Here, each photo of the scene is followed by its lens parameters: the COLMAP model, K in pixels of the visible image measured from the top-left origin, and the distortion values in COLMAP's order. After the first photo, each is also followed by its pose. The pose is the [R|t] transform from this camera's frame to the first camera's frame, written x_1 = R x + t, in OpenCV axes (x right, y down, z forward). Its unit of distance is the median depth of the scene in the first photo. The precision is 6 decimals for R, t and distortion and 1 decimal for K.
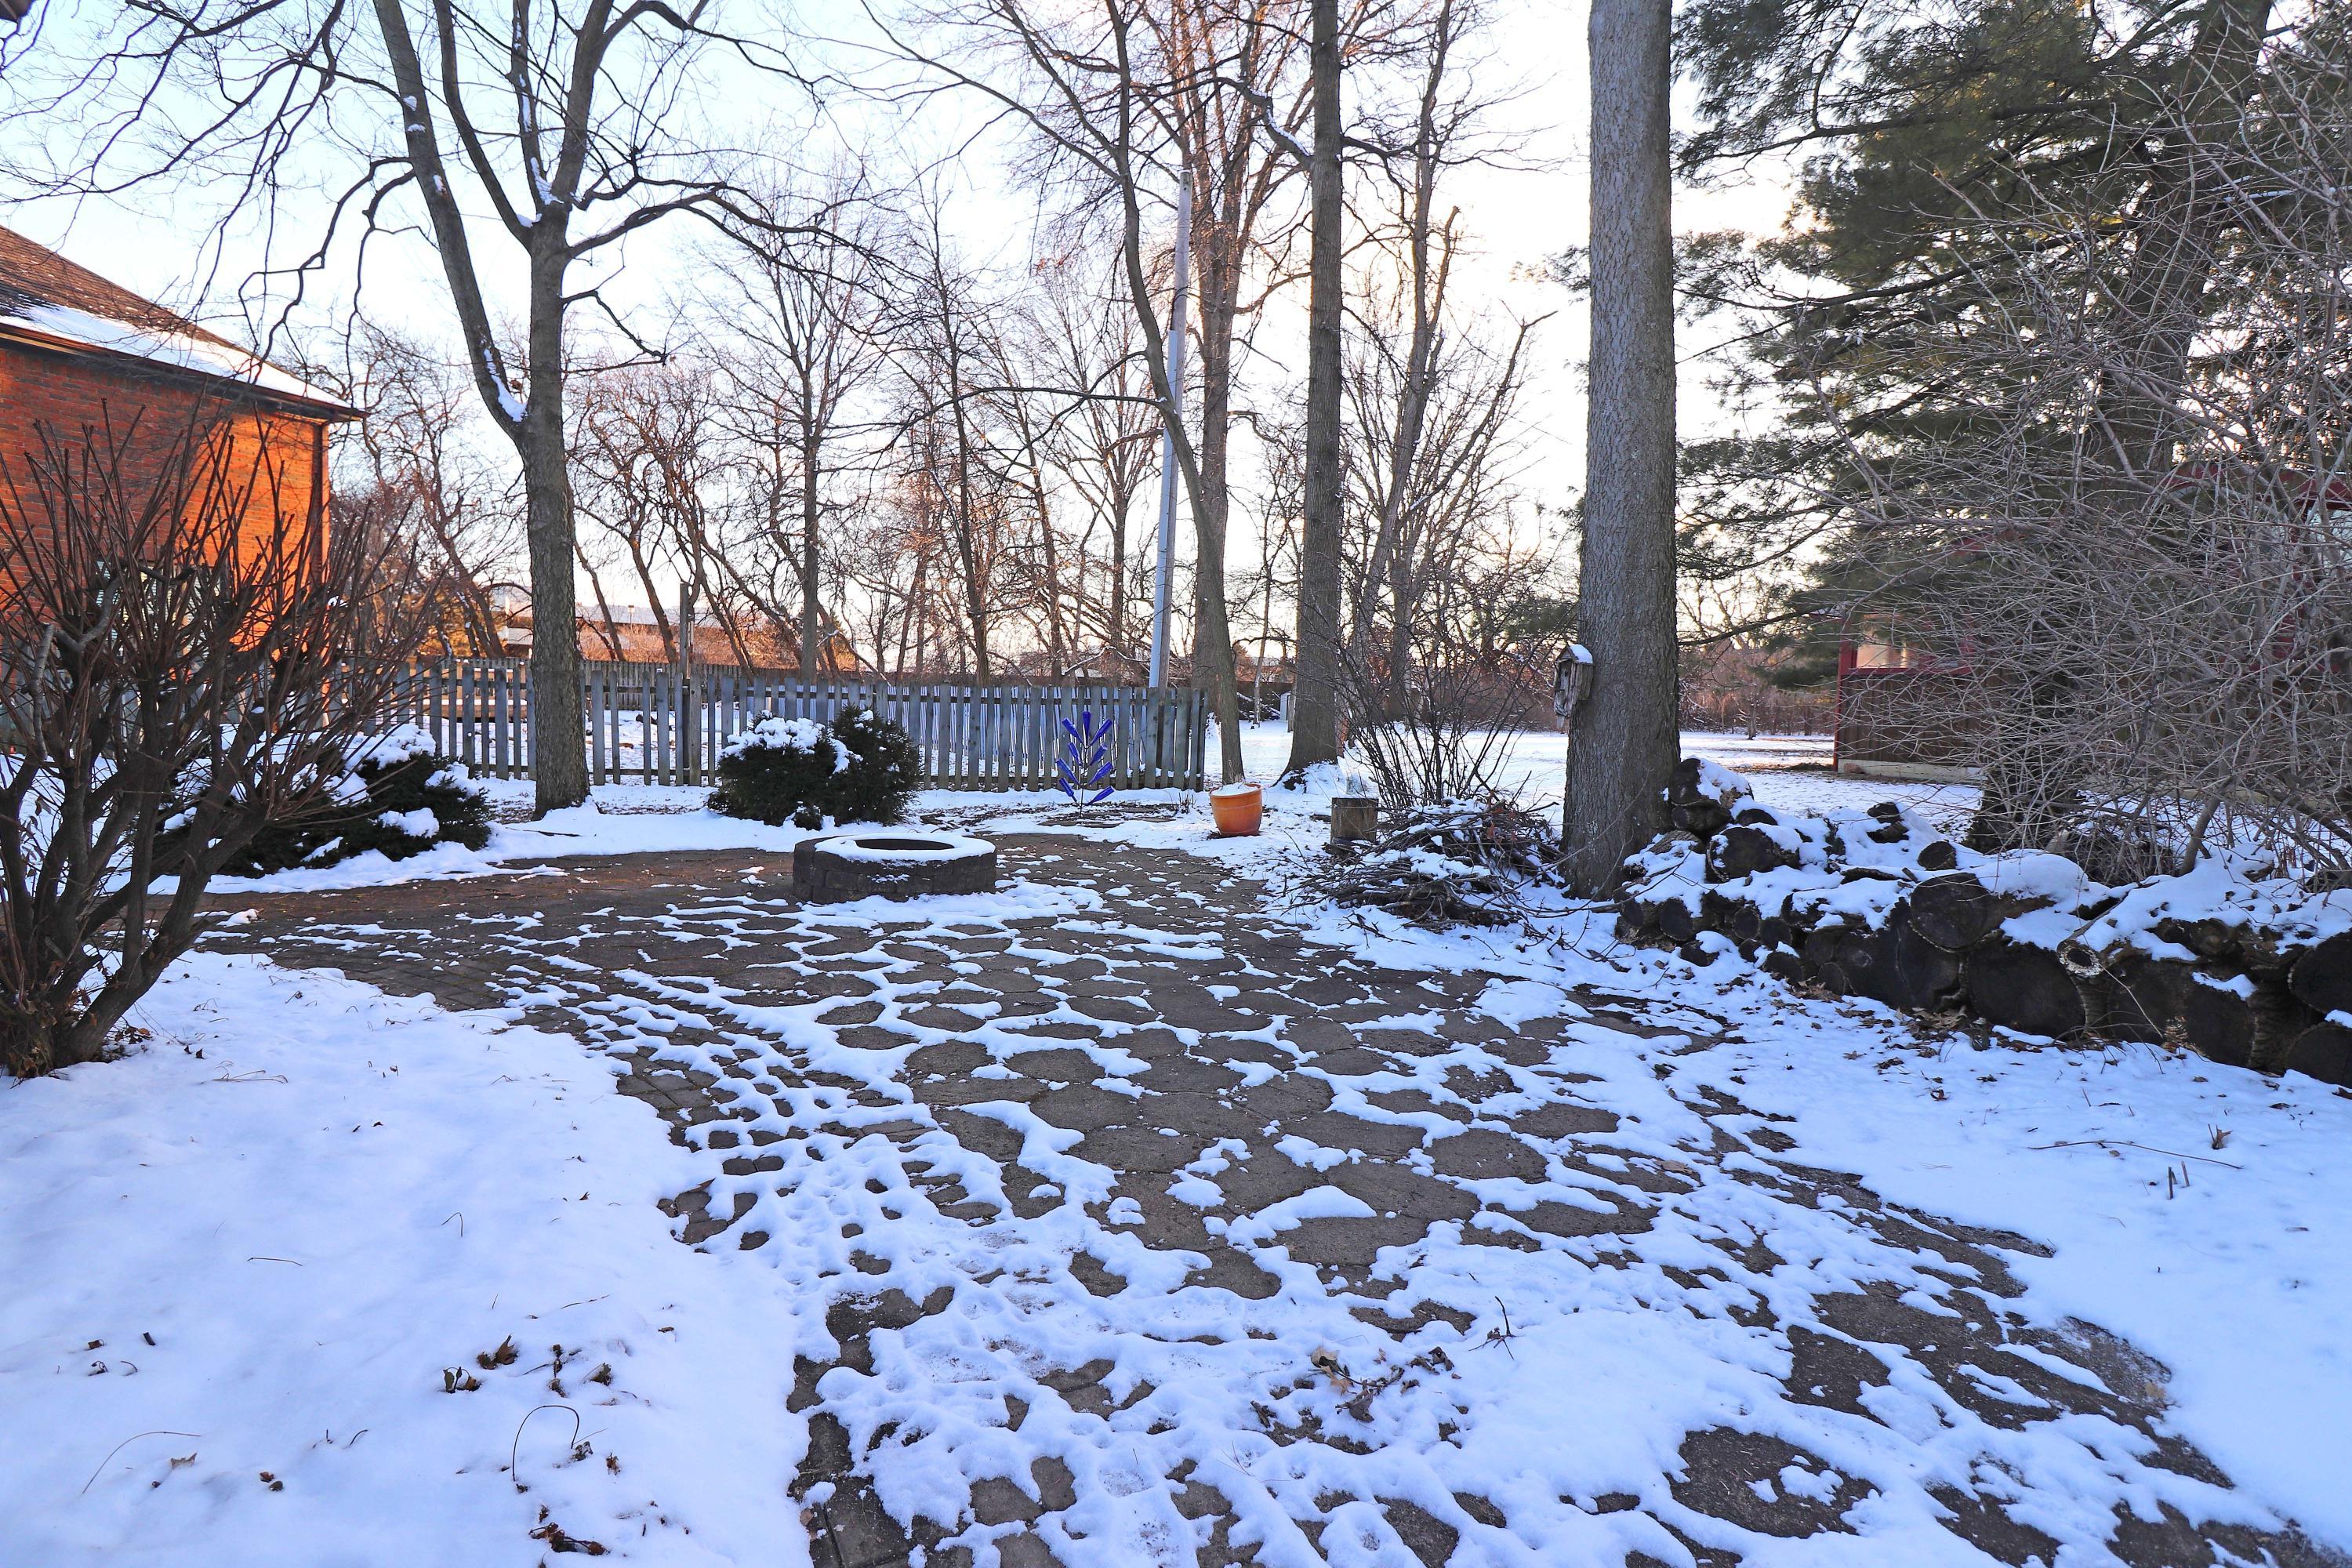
lens RADIAL K [[1120.7, 0, 1176.0], [0, 1120.7, 784.0], [0, 0, 1]] dist [-0.000633, -0.008163]
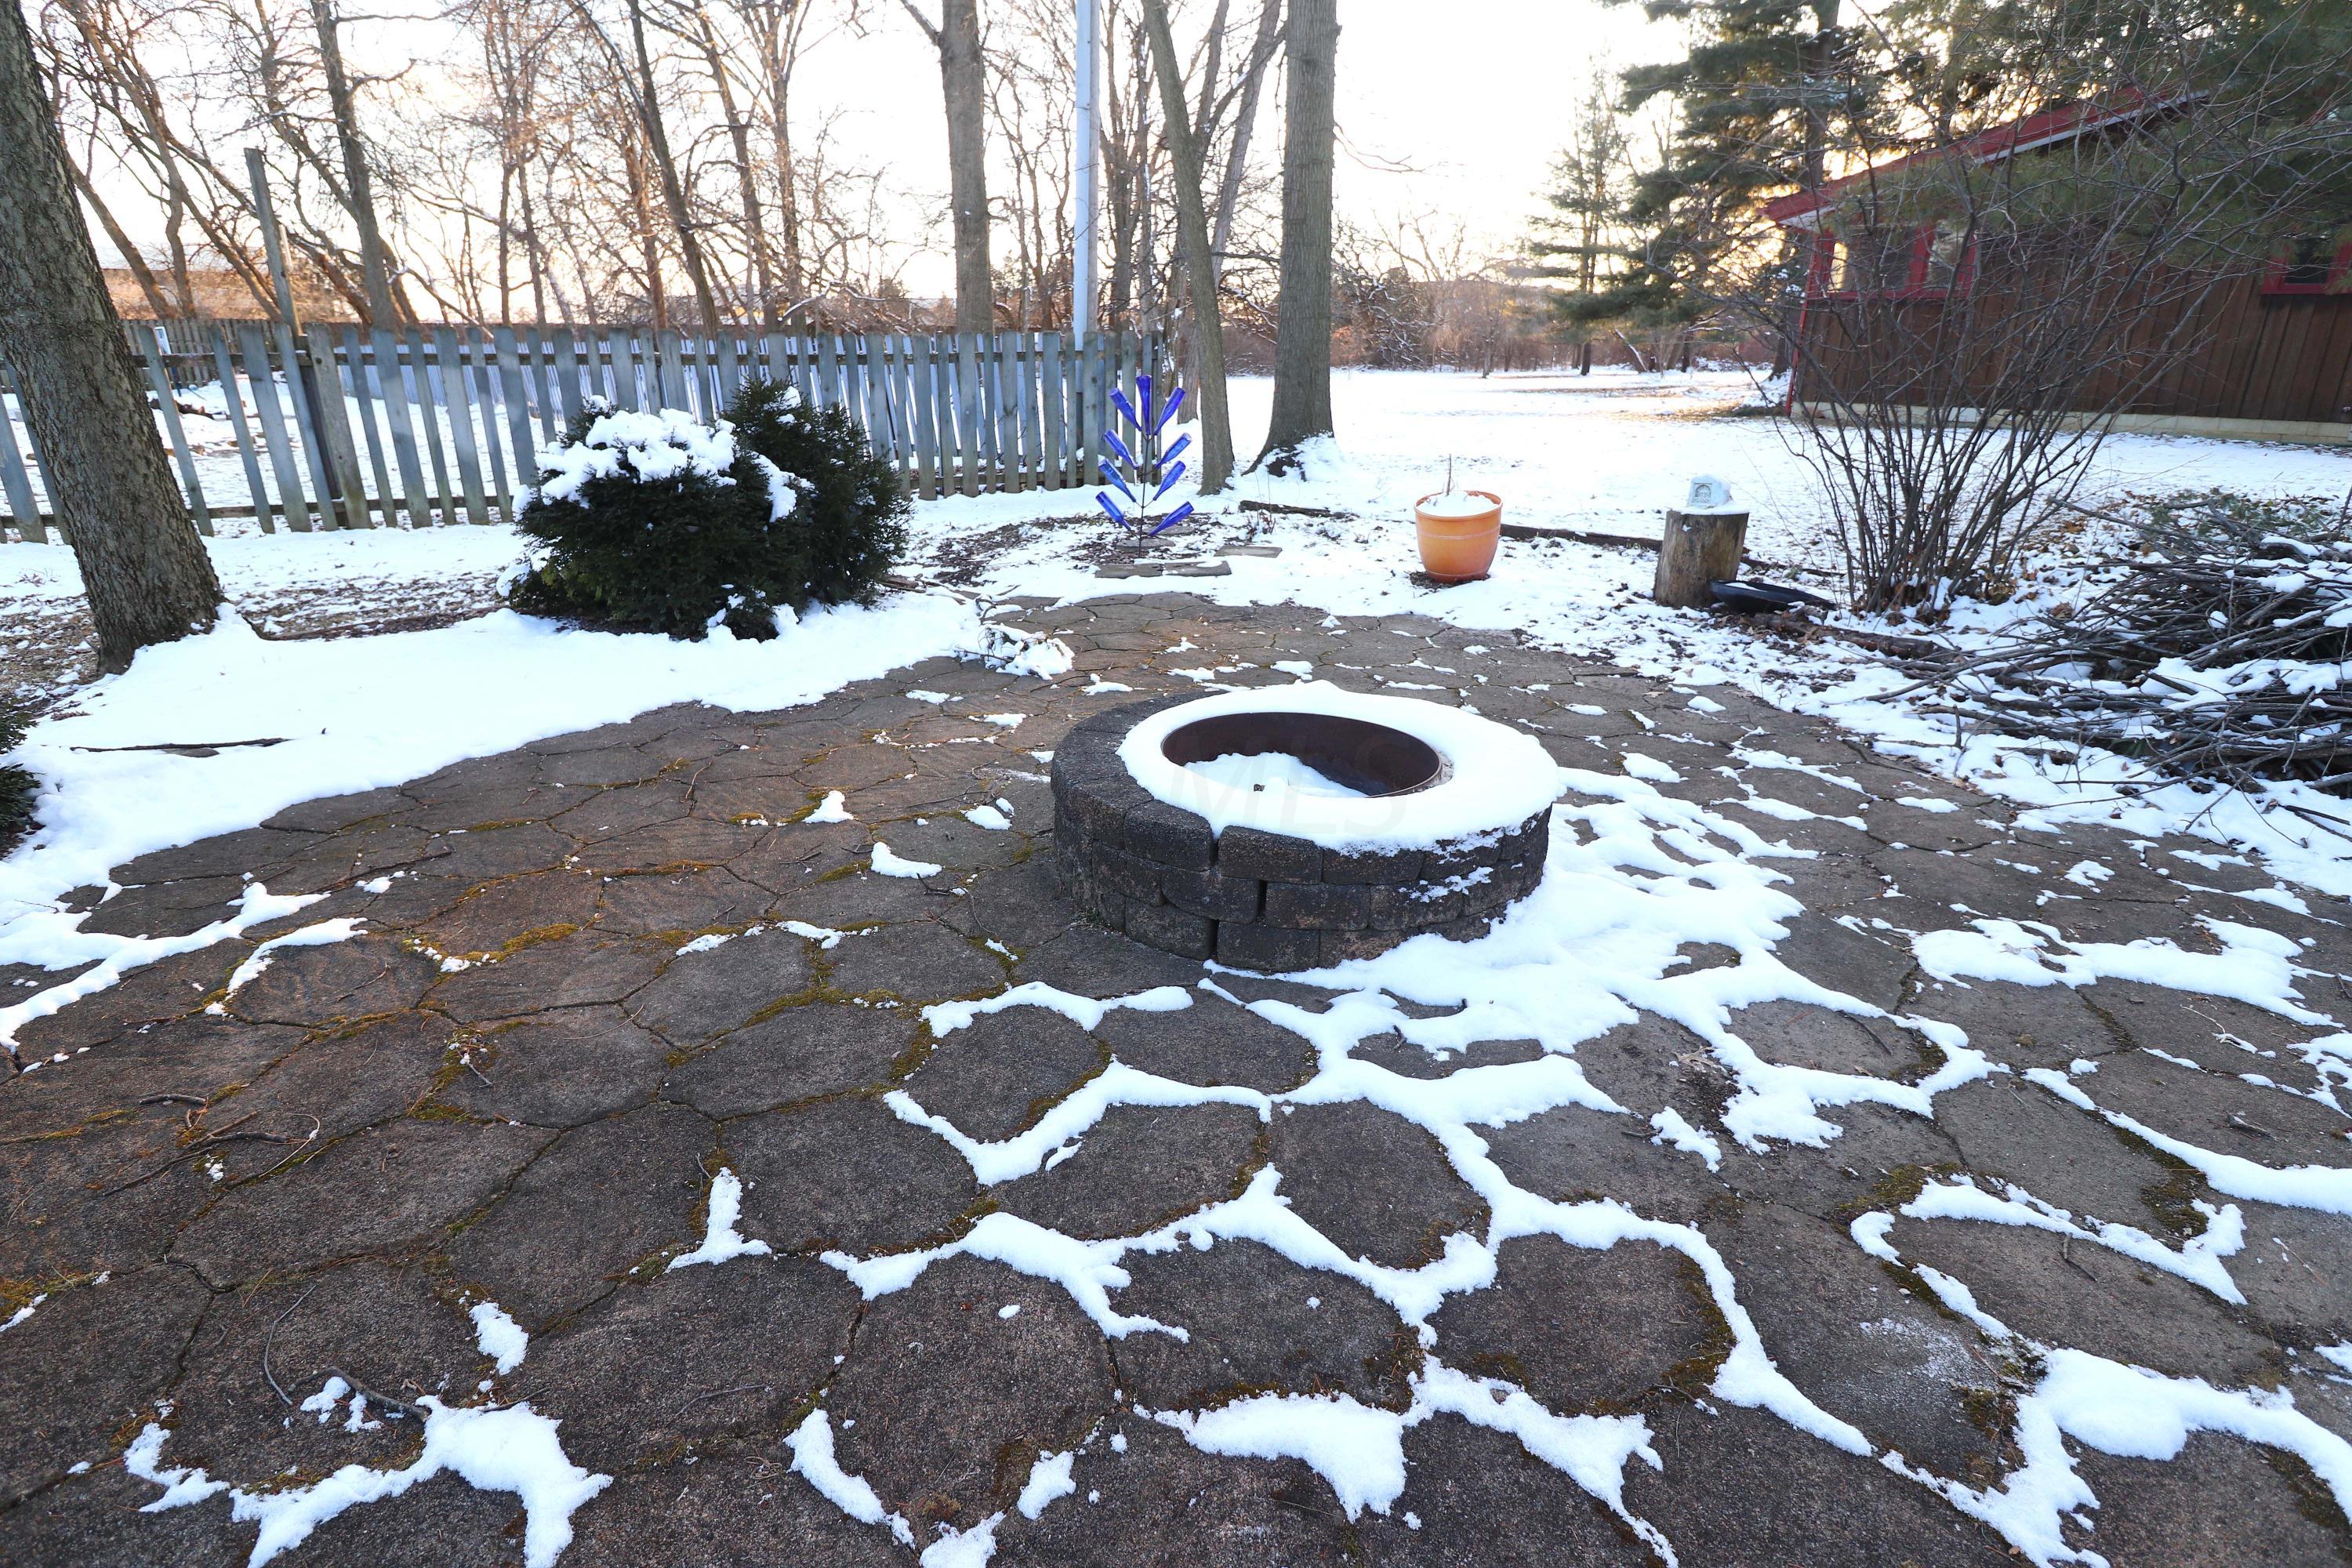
lens RADIAL K [[1120.7, 0, 1176.0], [0, 1120.7, 784.0], [0, 0, 1]] dist [-0.000633, -0.008163]
pose [[0.958902, -0.126870, 0.253793, -0.176619], [0.046896, 0.953029, 0.299228, -0.025382], [-0.279835, -0.275028, 0.919811, 0.286571]]
